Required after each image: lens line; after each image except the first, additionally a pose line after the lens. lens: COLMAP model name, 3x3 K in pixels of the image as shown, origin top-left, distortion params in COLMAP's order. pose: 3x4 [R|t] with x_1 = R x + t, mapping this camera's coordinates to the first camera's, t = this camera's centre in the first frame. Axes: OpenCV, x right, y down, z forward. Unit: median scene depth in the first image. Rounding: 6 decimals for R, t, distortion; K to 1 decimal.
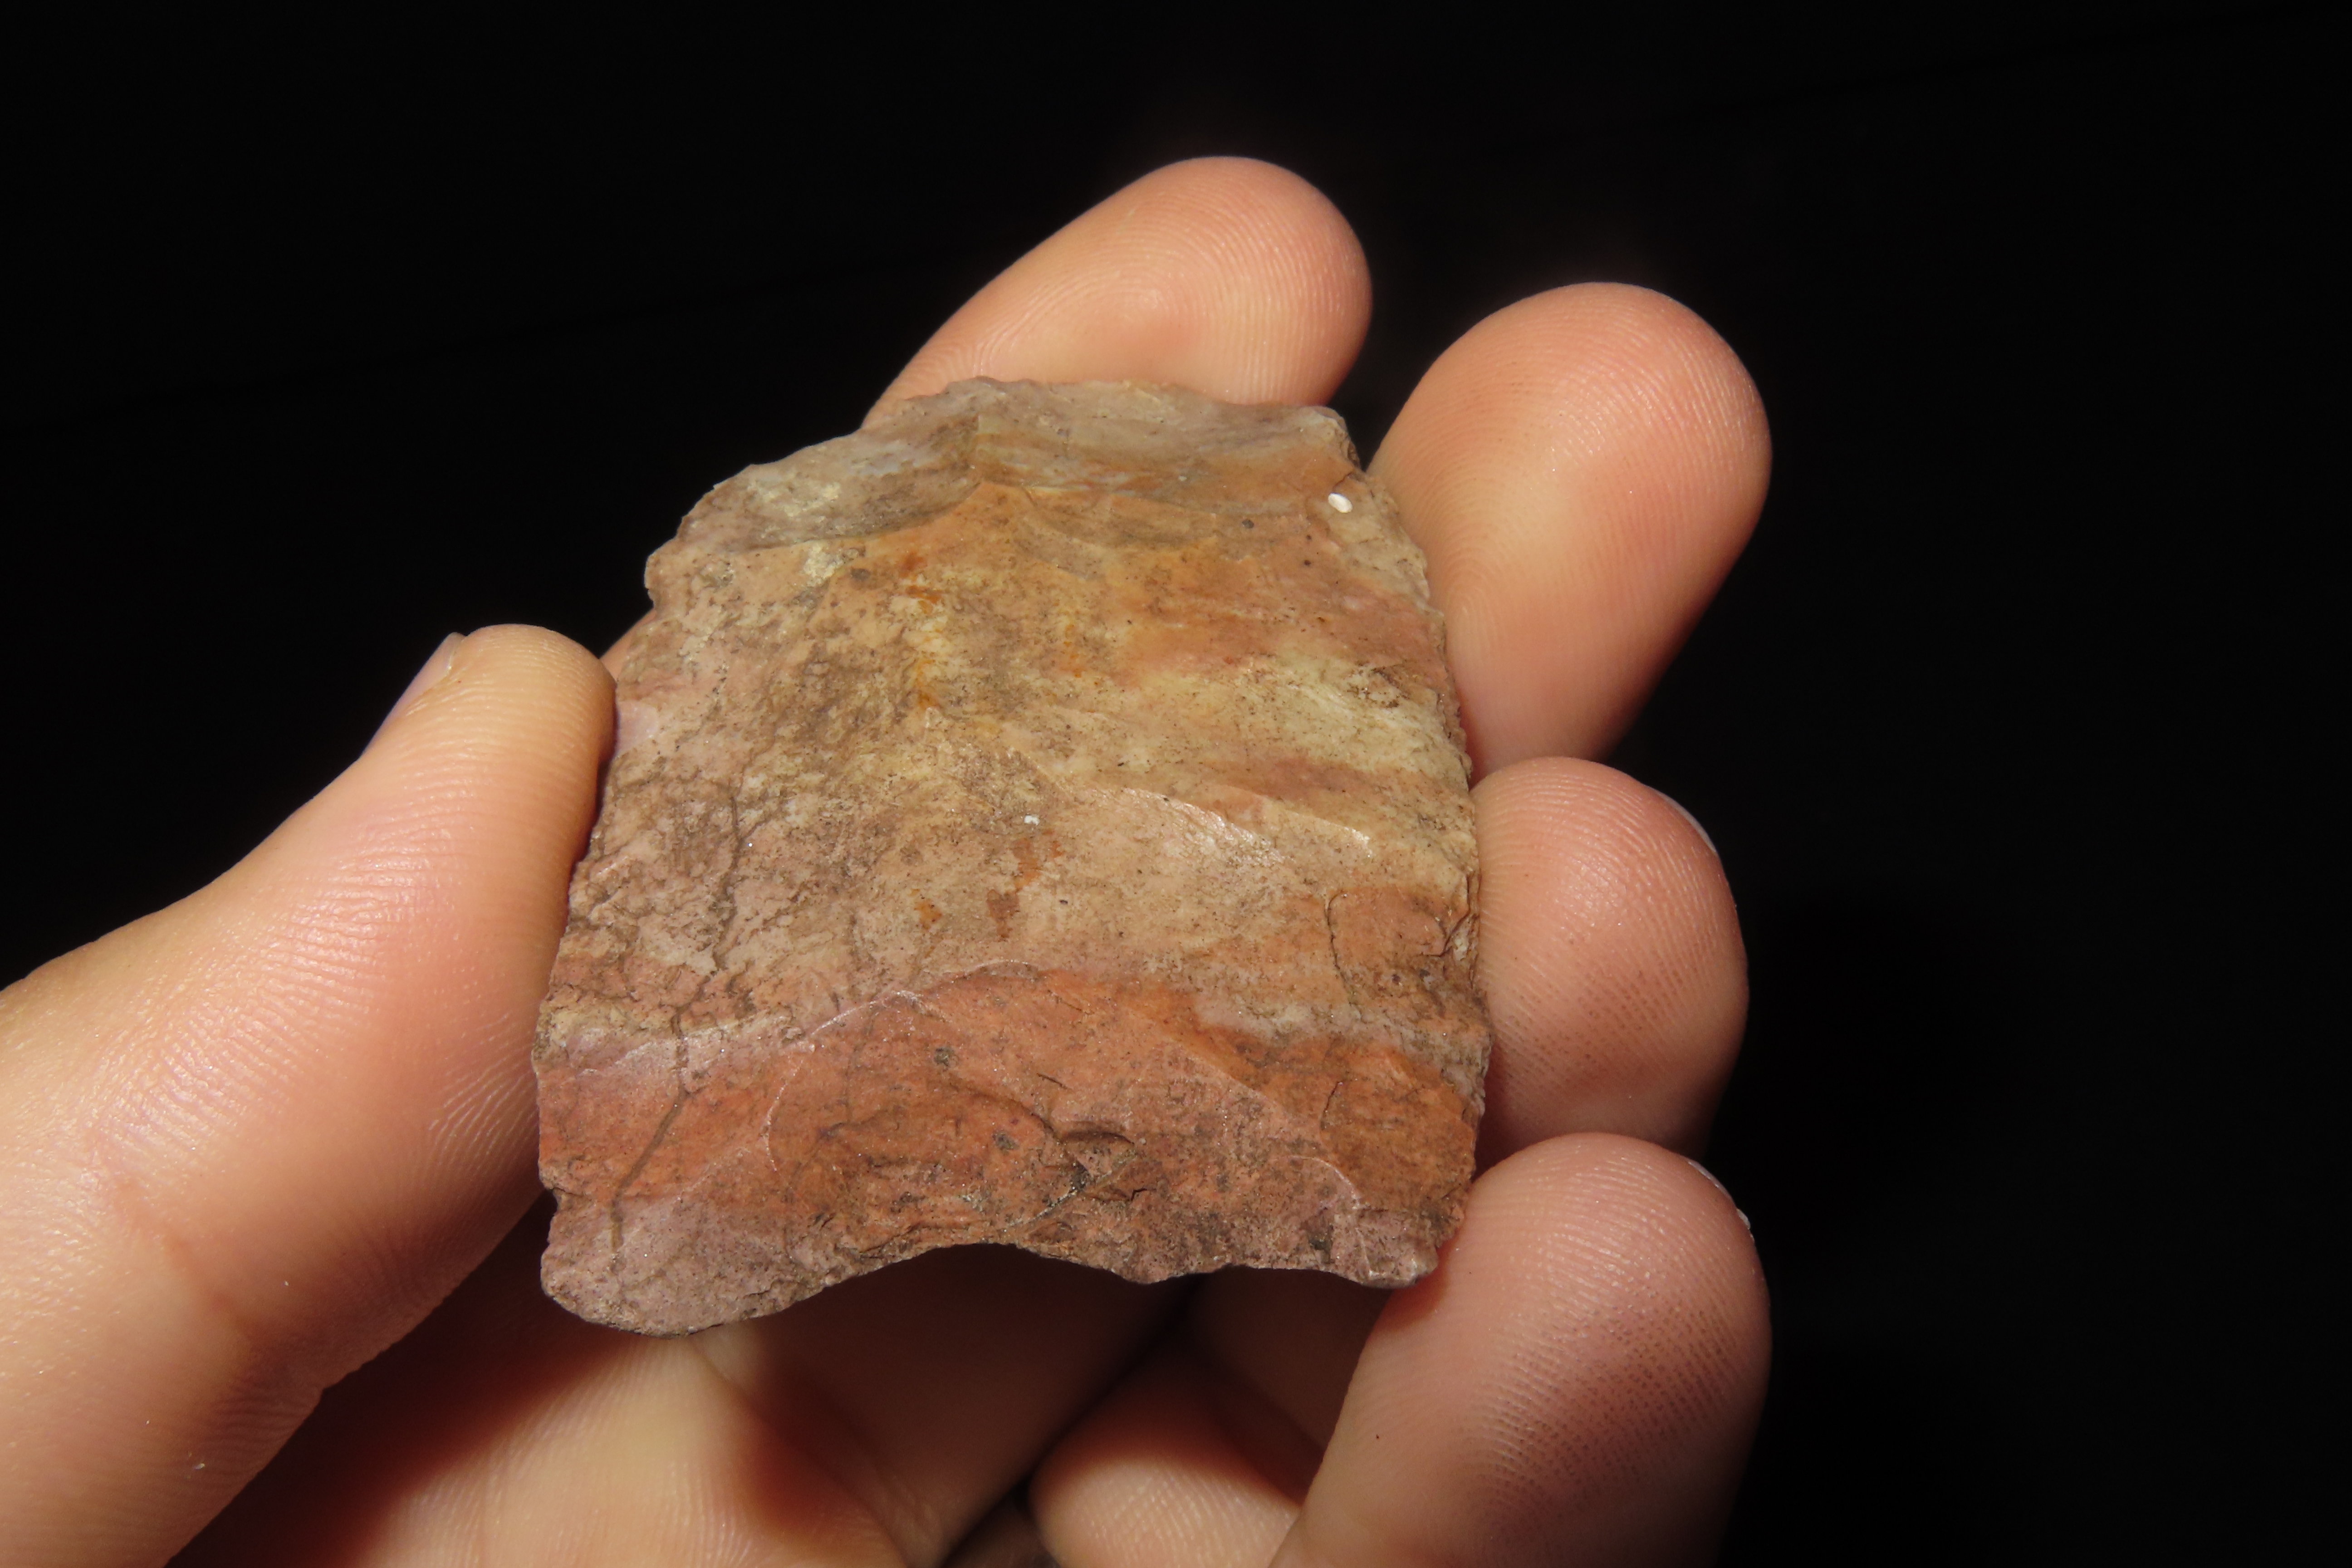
lens RADIAL K [[2293.7, 0, 1176.0], [0, 2293.7, 784.0], [0, 0, 1]] dist [-0.052250, -0.022648]
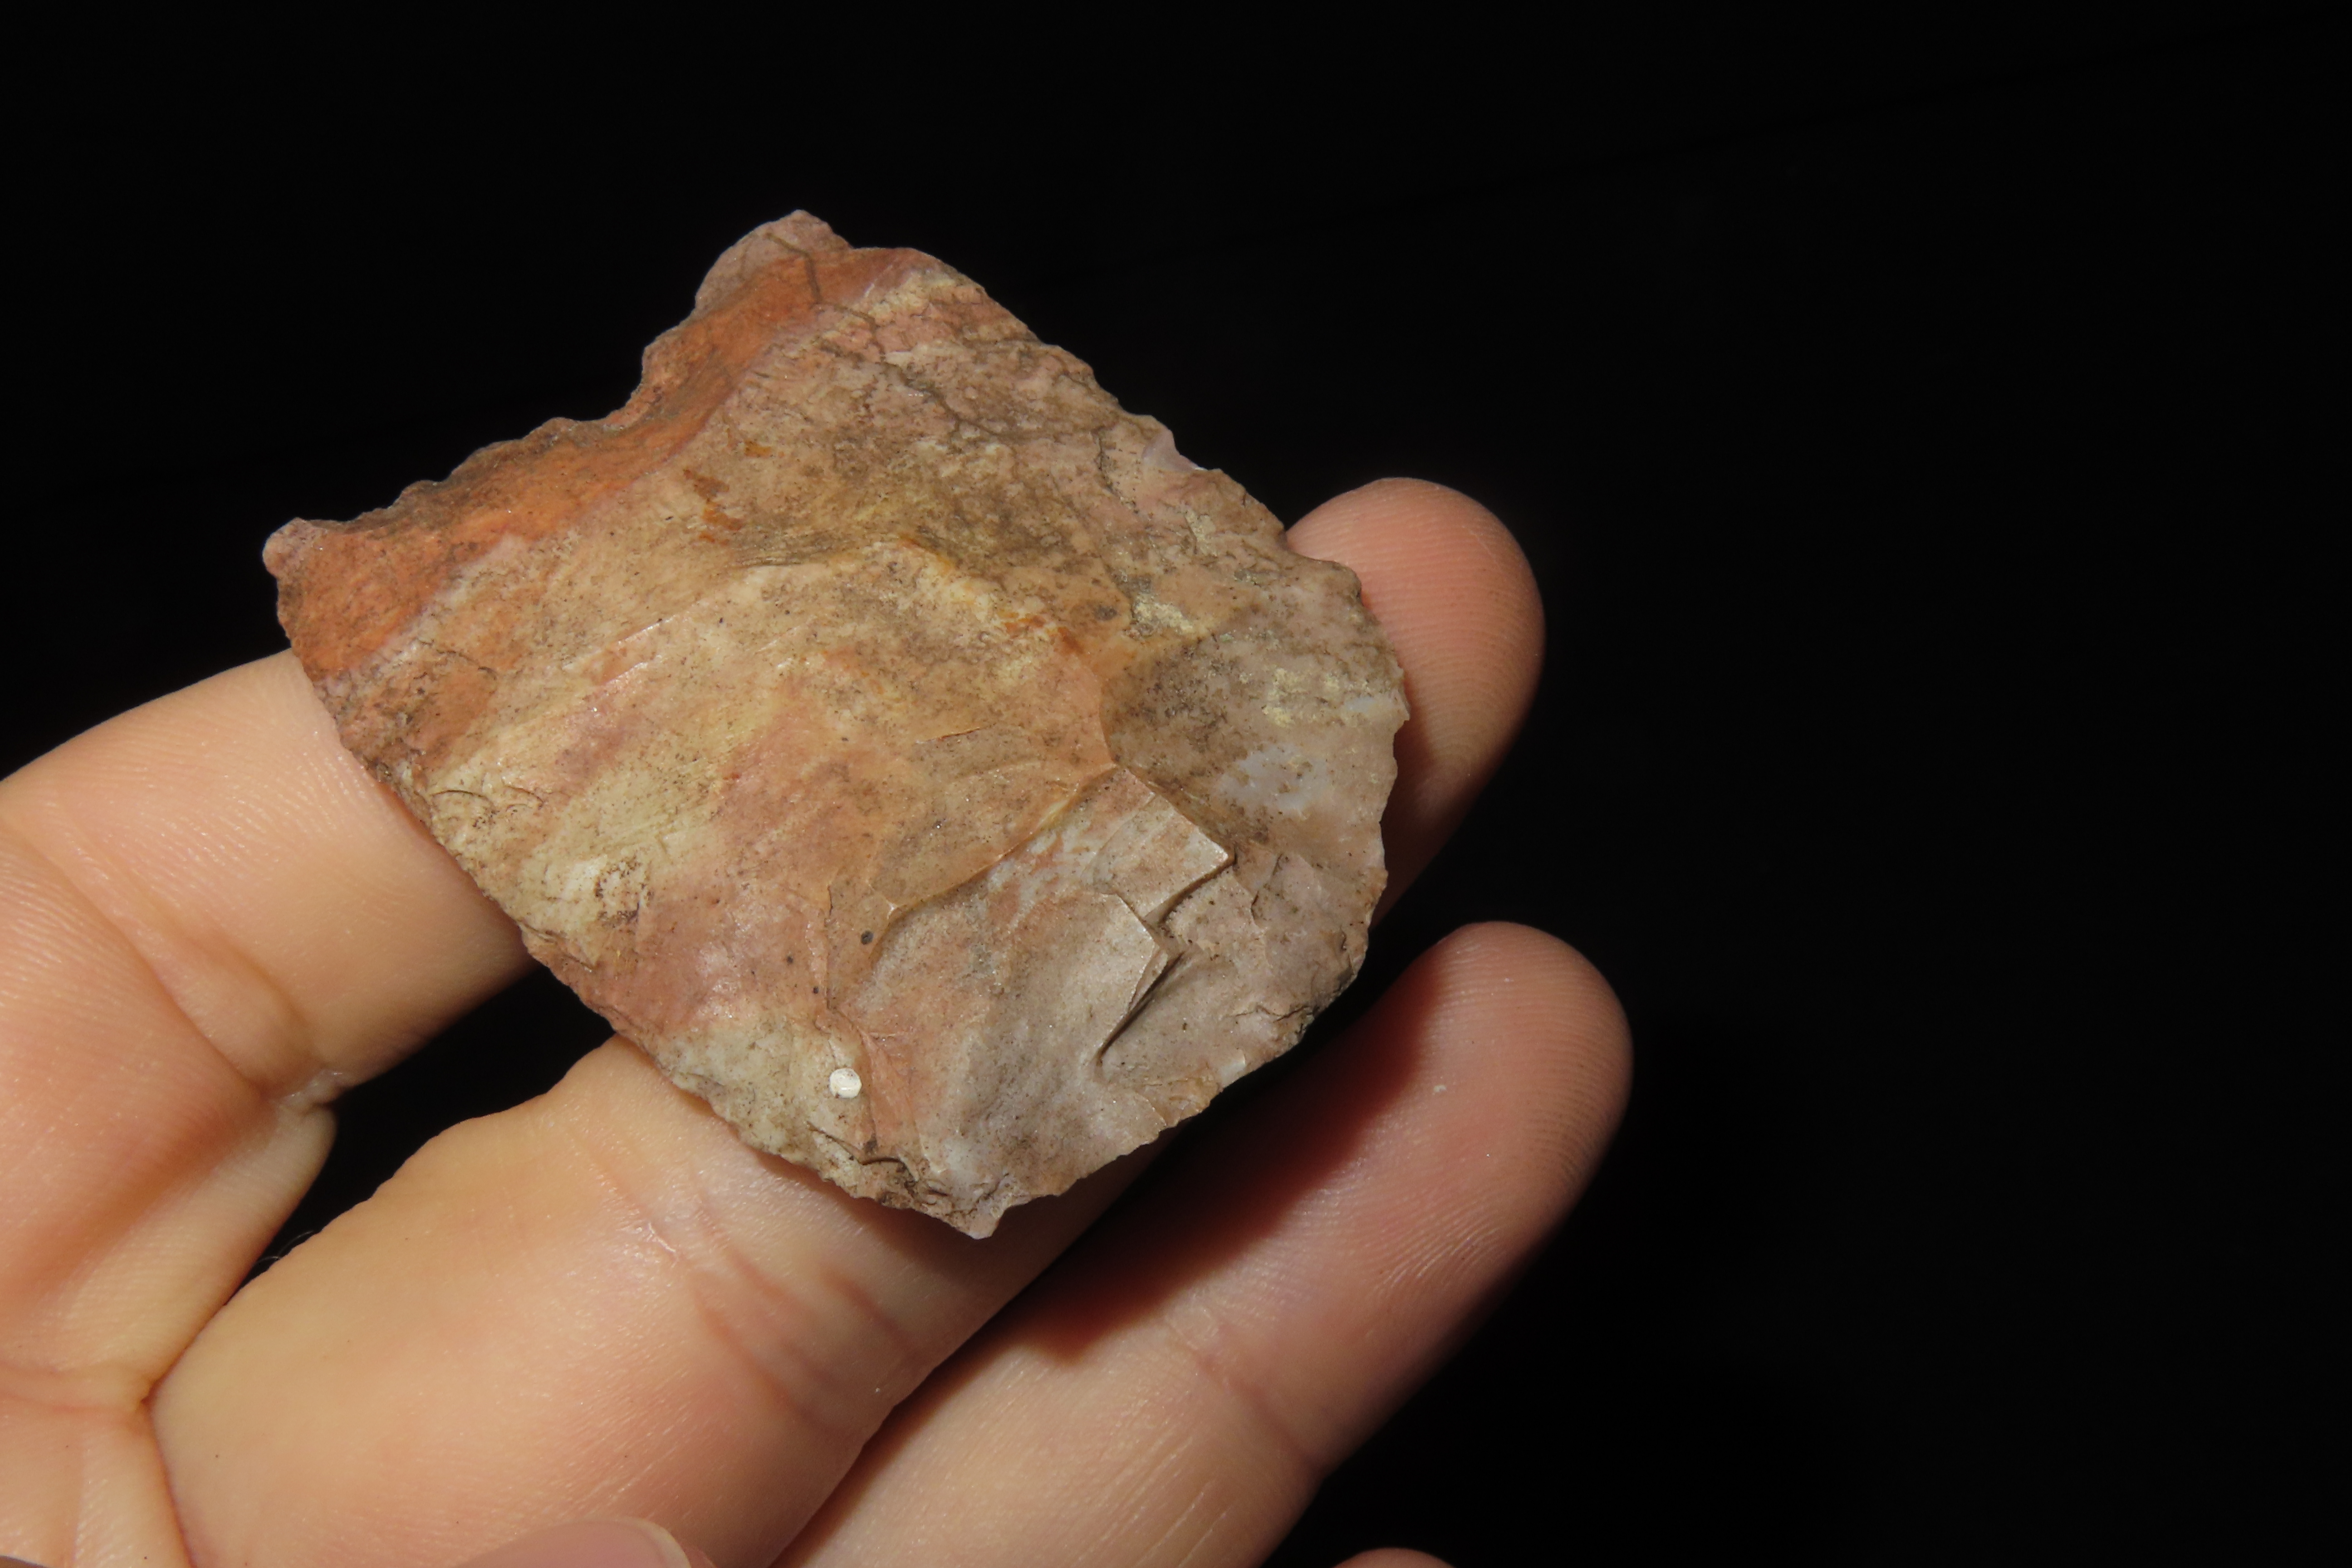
lens RADIAL K [[2293.7, 0, 1176.0], [0, 2293.7, 784.0], [0, 0, 1]] dist [-0.052250, -0.022648]
pose [[-0.703382, 0.629464, -0.330194, 0.218285], [-0.502707, -0.112107, 0.857157, -0.999252], [0.502532, 0.768900, 0.395290, 0.724950]]
